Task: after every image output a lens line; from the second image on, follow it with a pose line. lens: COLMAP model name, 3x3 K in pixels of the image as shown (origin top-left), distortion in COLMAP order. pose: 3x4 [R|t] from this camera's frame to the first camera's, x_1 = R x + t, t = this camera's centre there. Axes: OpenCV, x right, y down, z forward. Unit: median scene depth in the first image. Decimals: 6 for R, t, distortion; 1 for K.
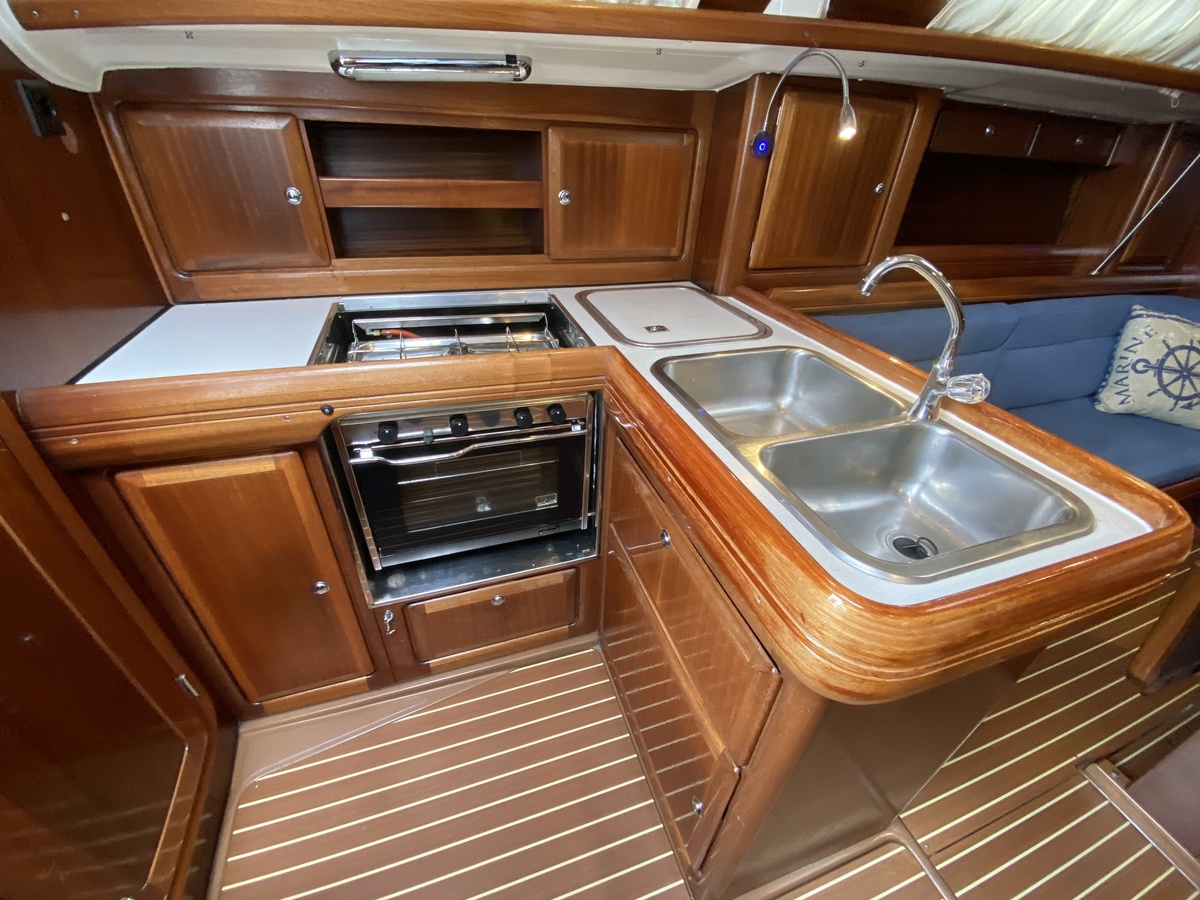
lens RADIAL K [[490.6, 0, 603.6], [0, 490.6, 447.7], [0, 0, 1]] dist [0.025716, -0.024337]
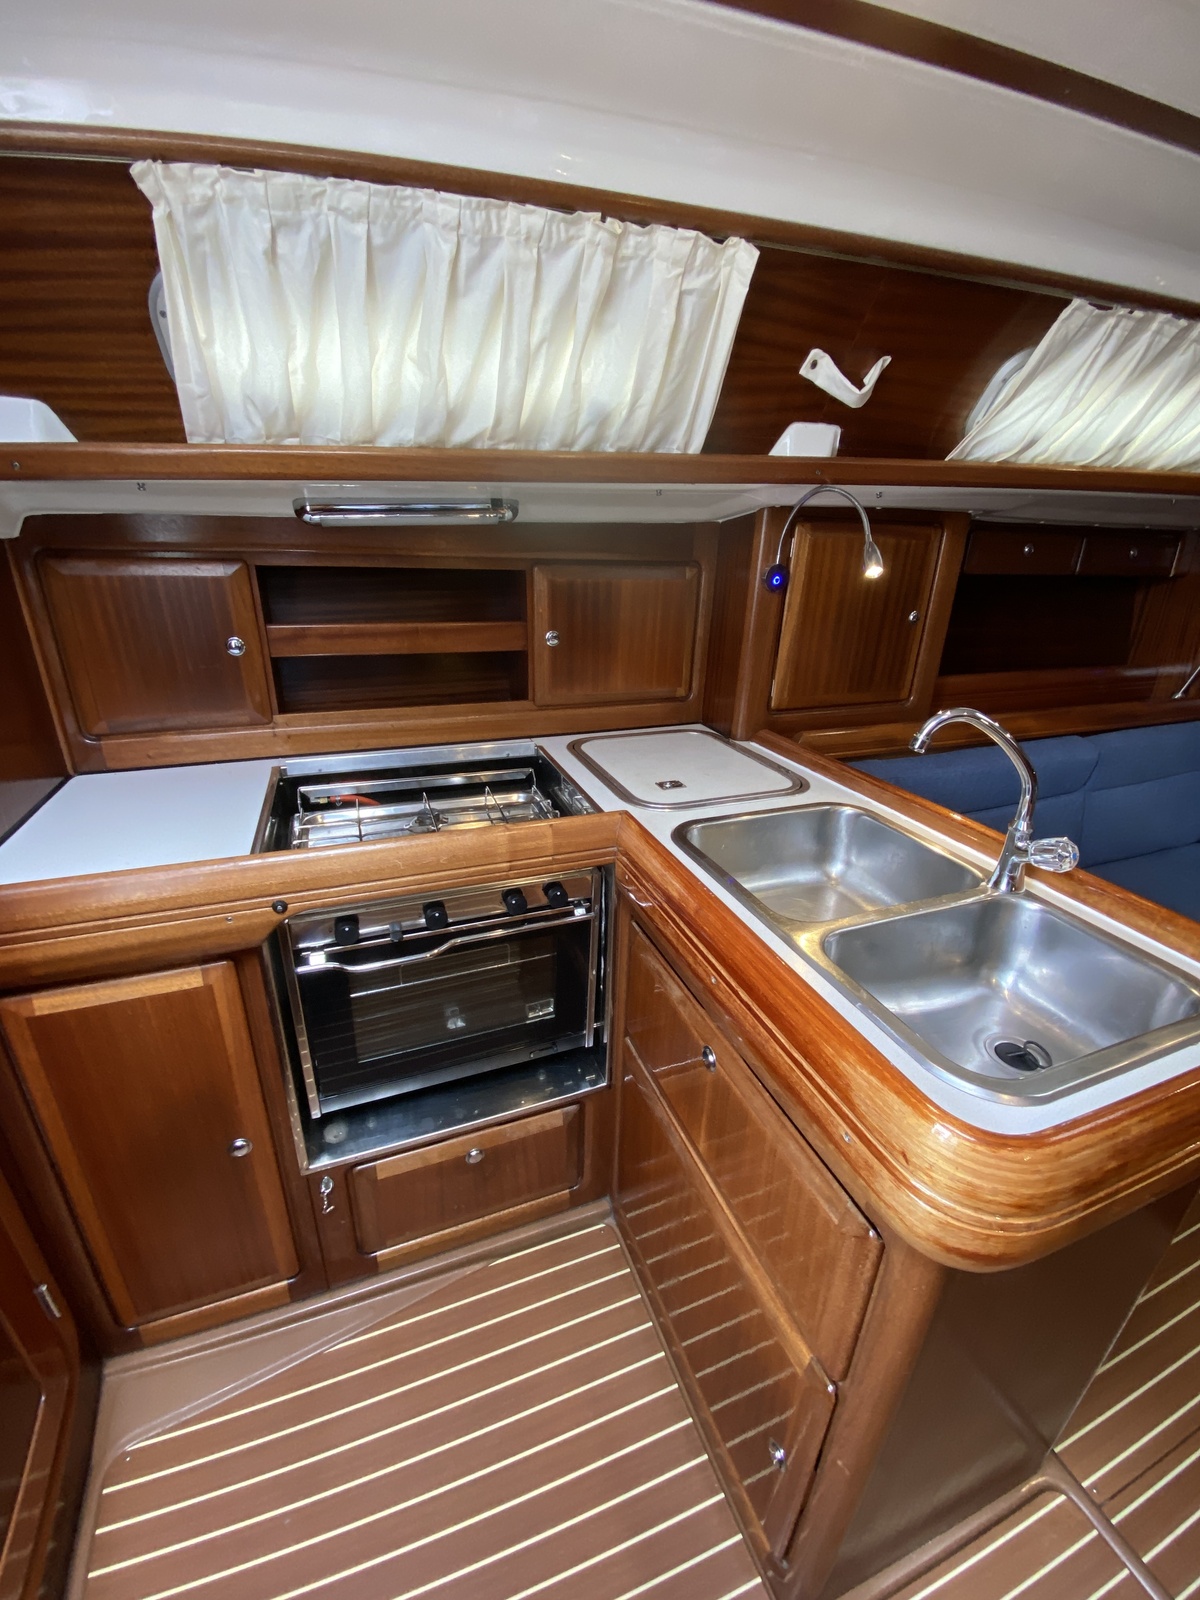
lens RADIAL K [[654.1, 0, 599.0], [0, 654.1, 791.1], [0, 0, 1]] dist [0.025716, -0.024337]
pose [[0.998967, -0.031668, 0.032596, -0.052532], [0.037447, 0.979982, -0.195535, -0.024302], [-0.025751, 0.196554, 0.980155, -0.077088]]
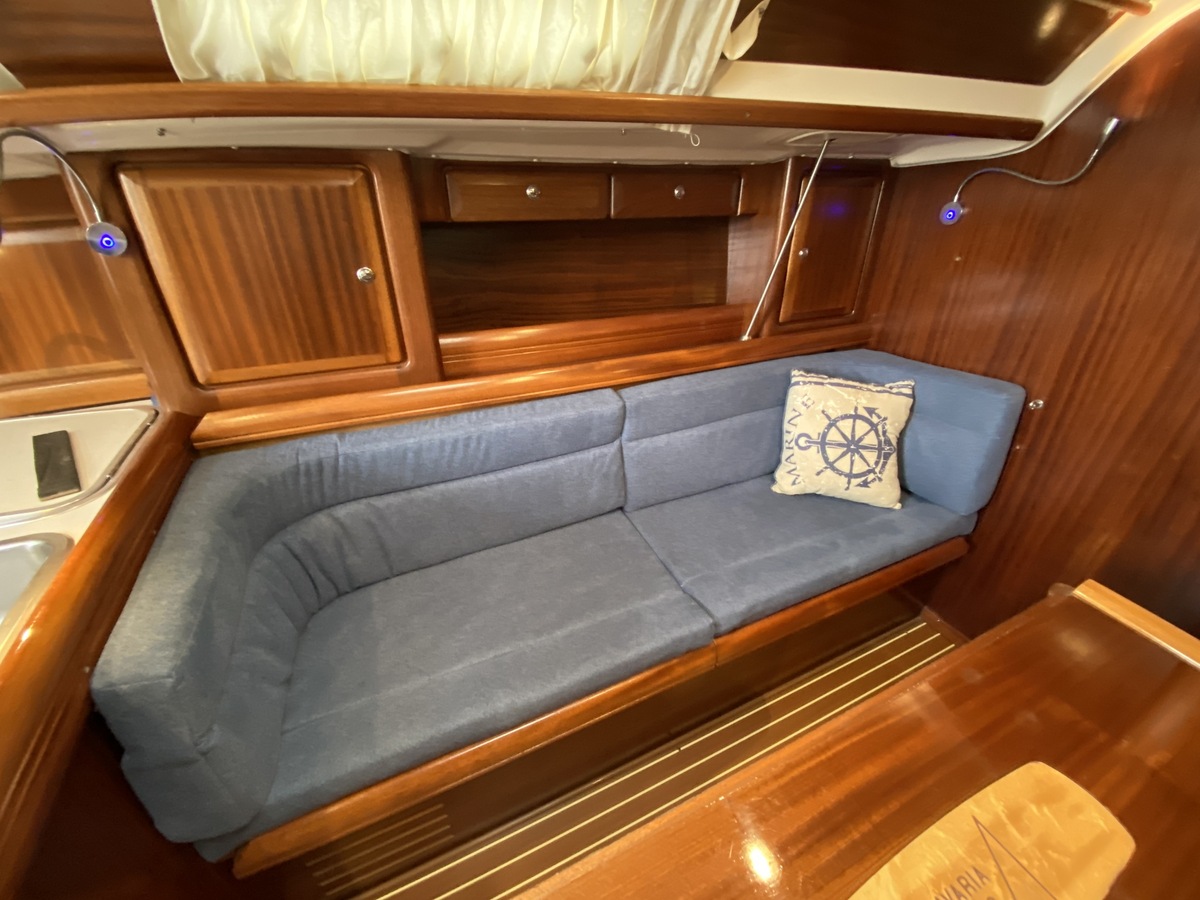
lens RADIAL K [[490.0, 0, 597.7], [0, 490.0, 451.4], [0, 0, 1]] dist [0.027945, -0.023486]
pose [[0.994090, -0.083429, 0.069467, 1.081781], [0.087491, 0.994496, -0.057638, -0.209460], [-0.064276, 0.063375, 0.995918, 0.258779]]
